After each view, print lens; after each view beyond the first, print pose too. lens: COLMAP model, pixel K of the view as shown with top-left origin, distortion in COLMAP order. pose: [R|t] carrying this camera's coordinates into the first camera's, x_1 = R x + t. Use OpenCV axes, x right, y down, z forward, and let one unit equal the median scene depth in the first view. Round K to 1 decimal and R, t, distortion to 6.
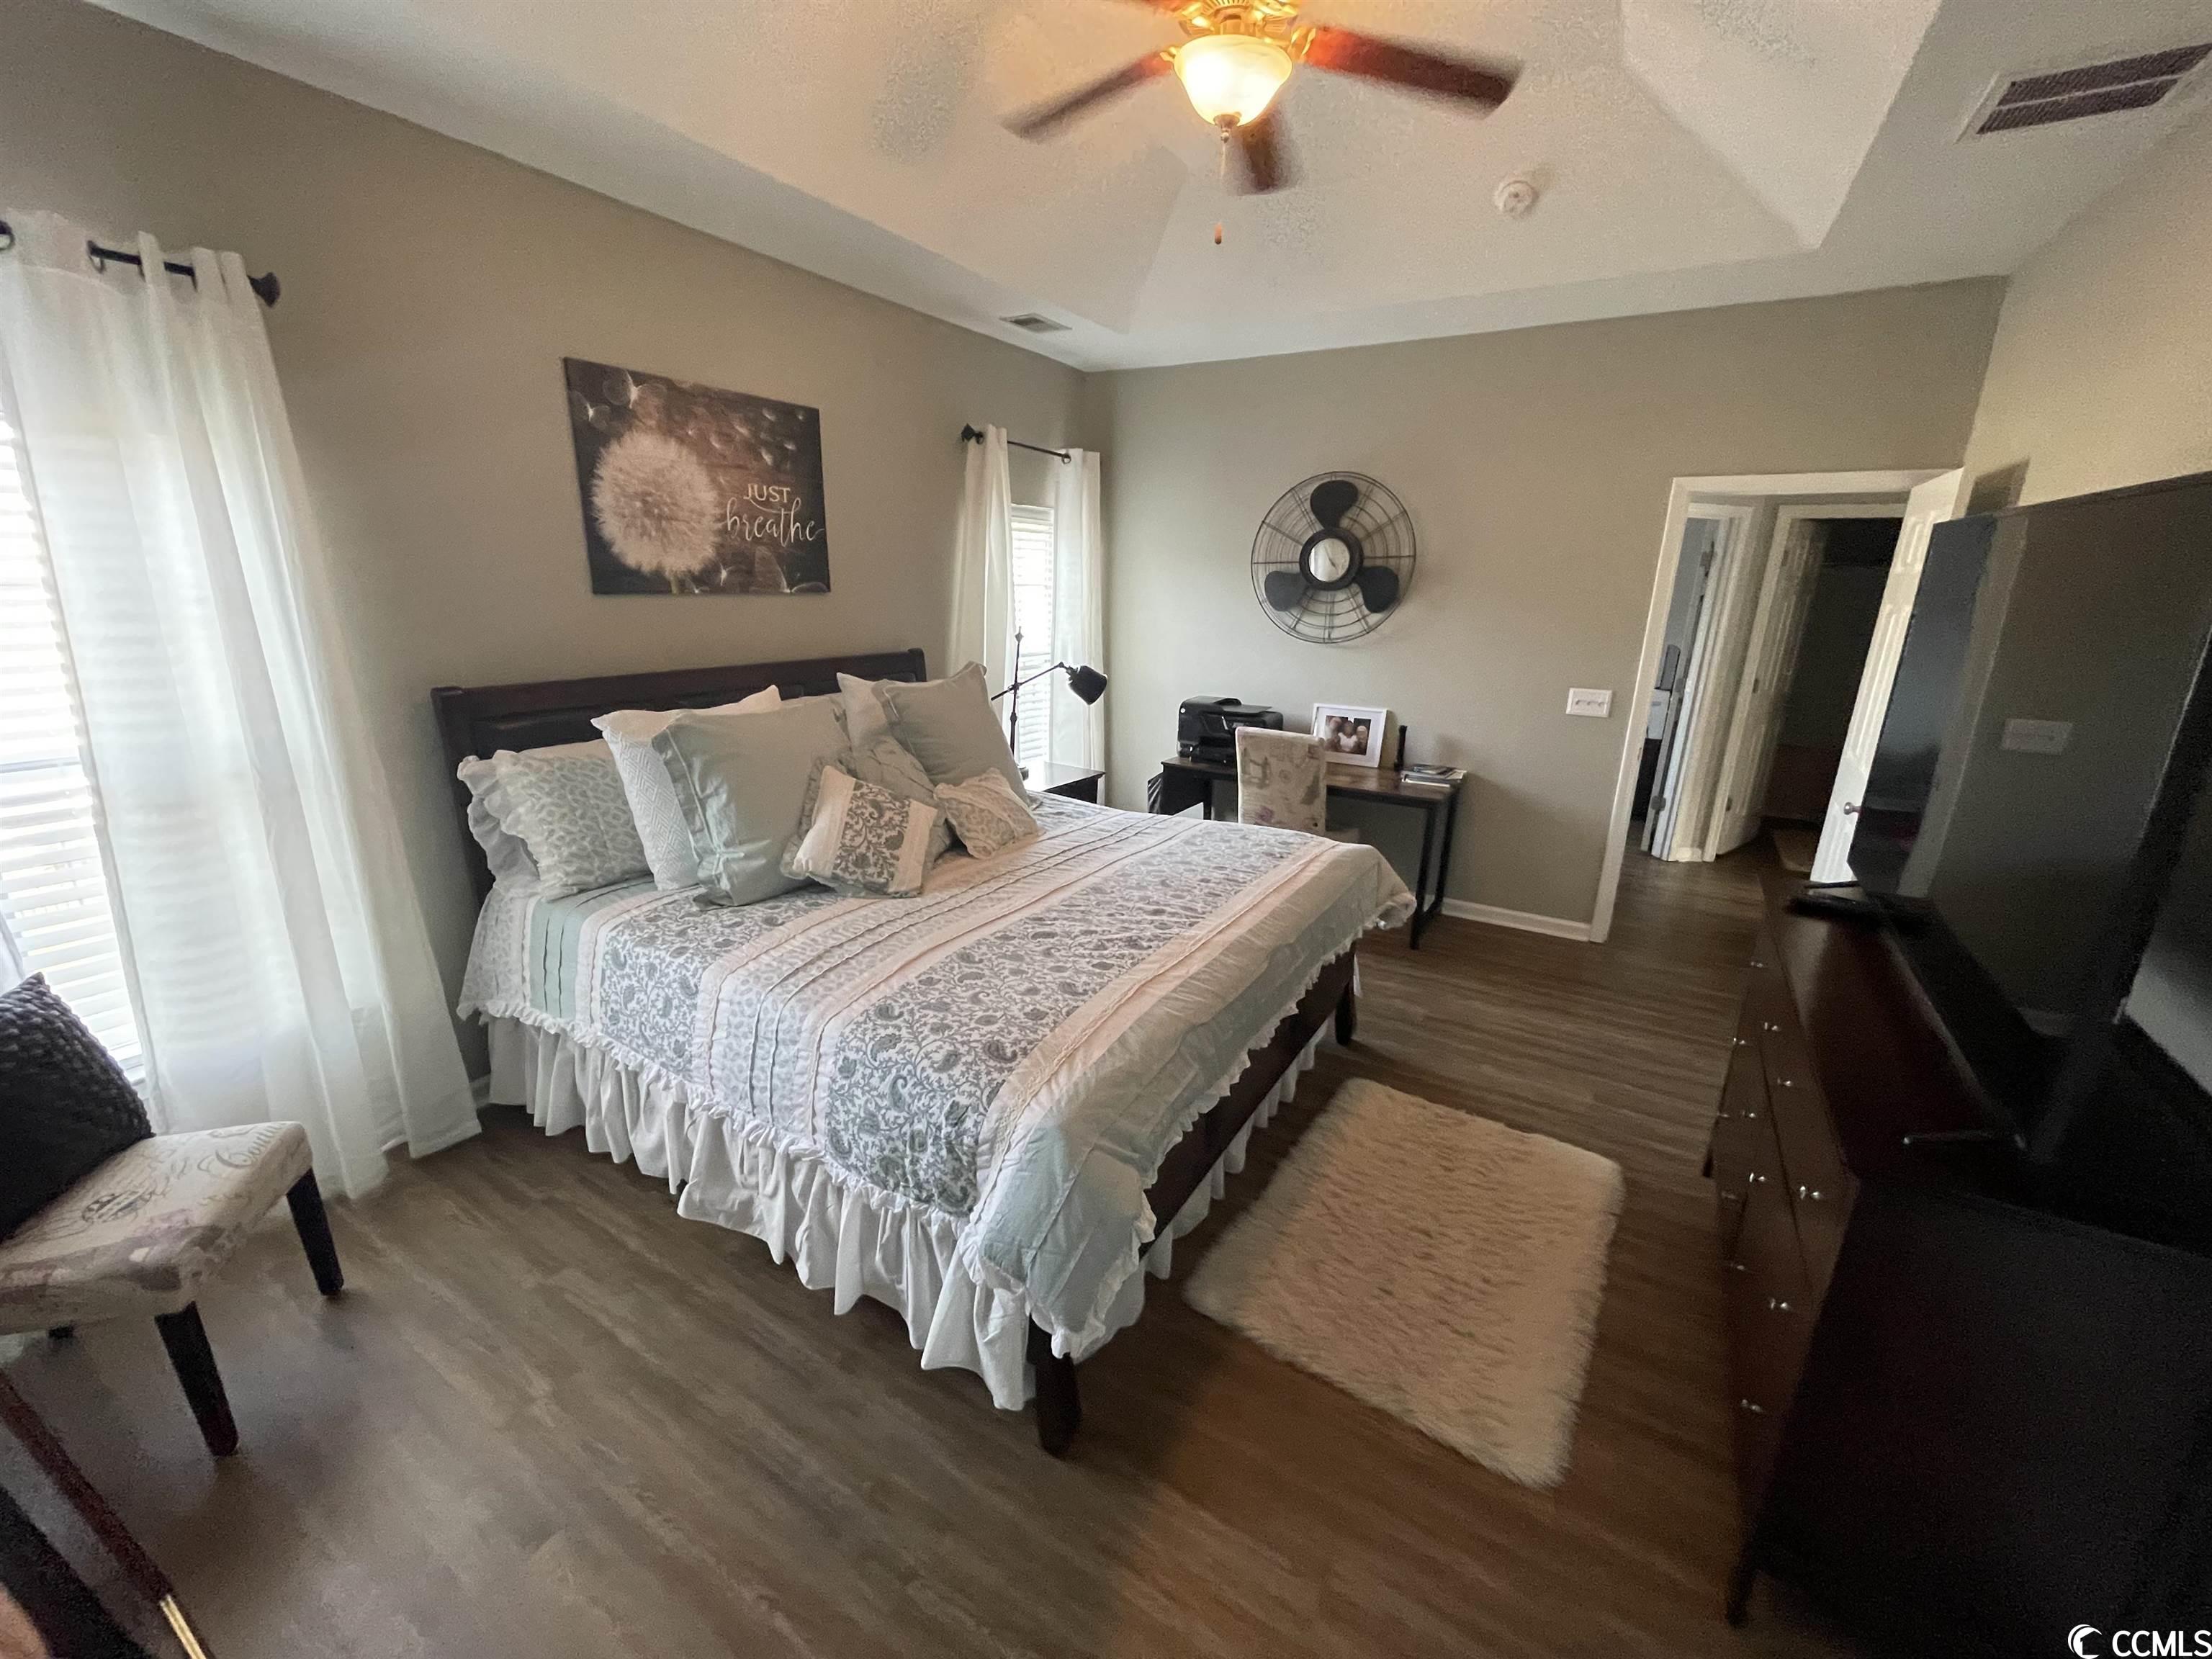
lens RADIAL K [[902.1, 0, 1085.5], [0, 902.1, 833.0], [0, 0, 1]] dist [-0.000245, 0.000575]
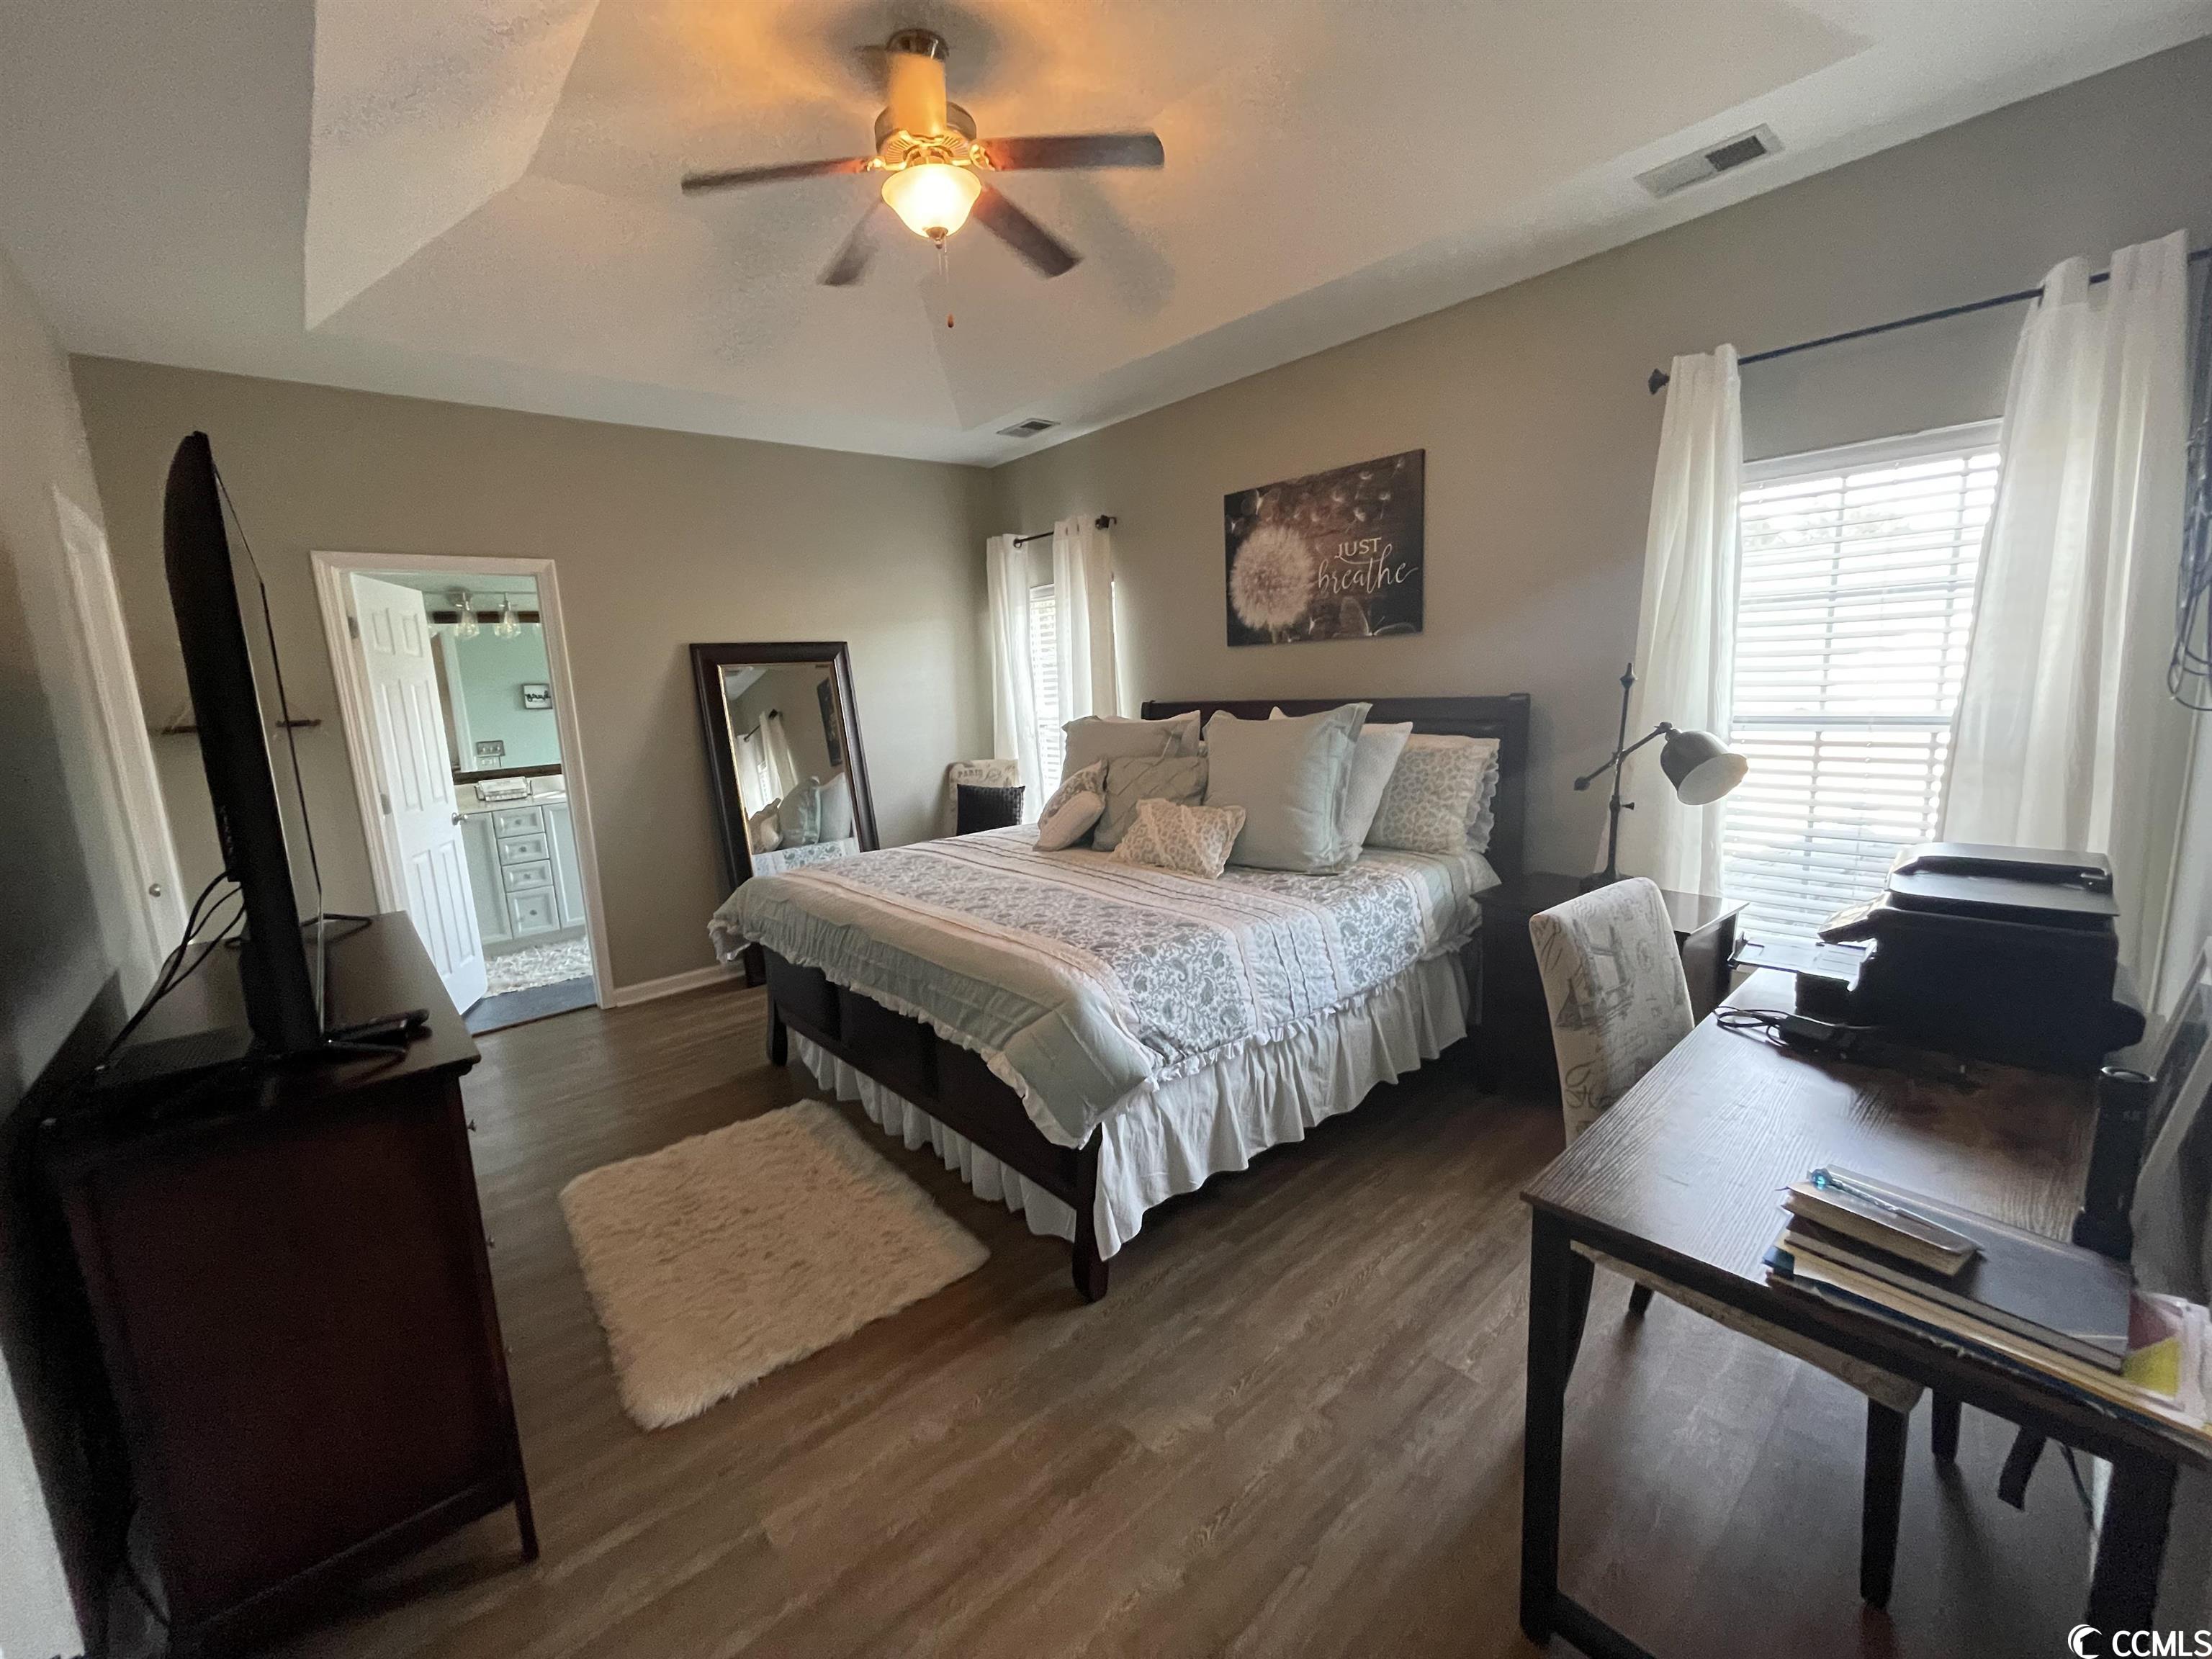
lens RADIAL K [[902.1, 0, 1085.5], [0, 902.1, 833.0], [0, 0, 1]] dist [-0.000245, 0.000575]
pose [[-0.296139, 0.154428, -0.942578, 0.891466], [-0.226285, 0.947406, 0.226313, -0.235082], [0.927953, 0.280311, -0.245619, 1.128323]]
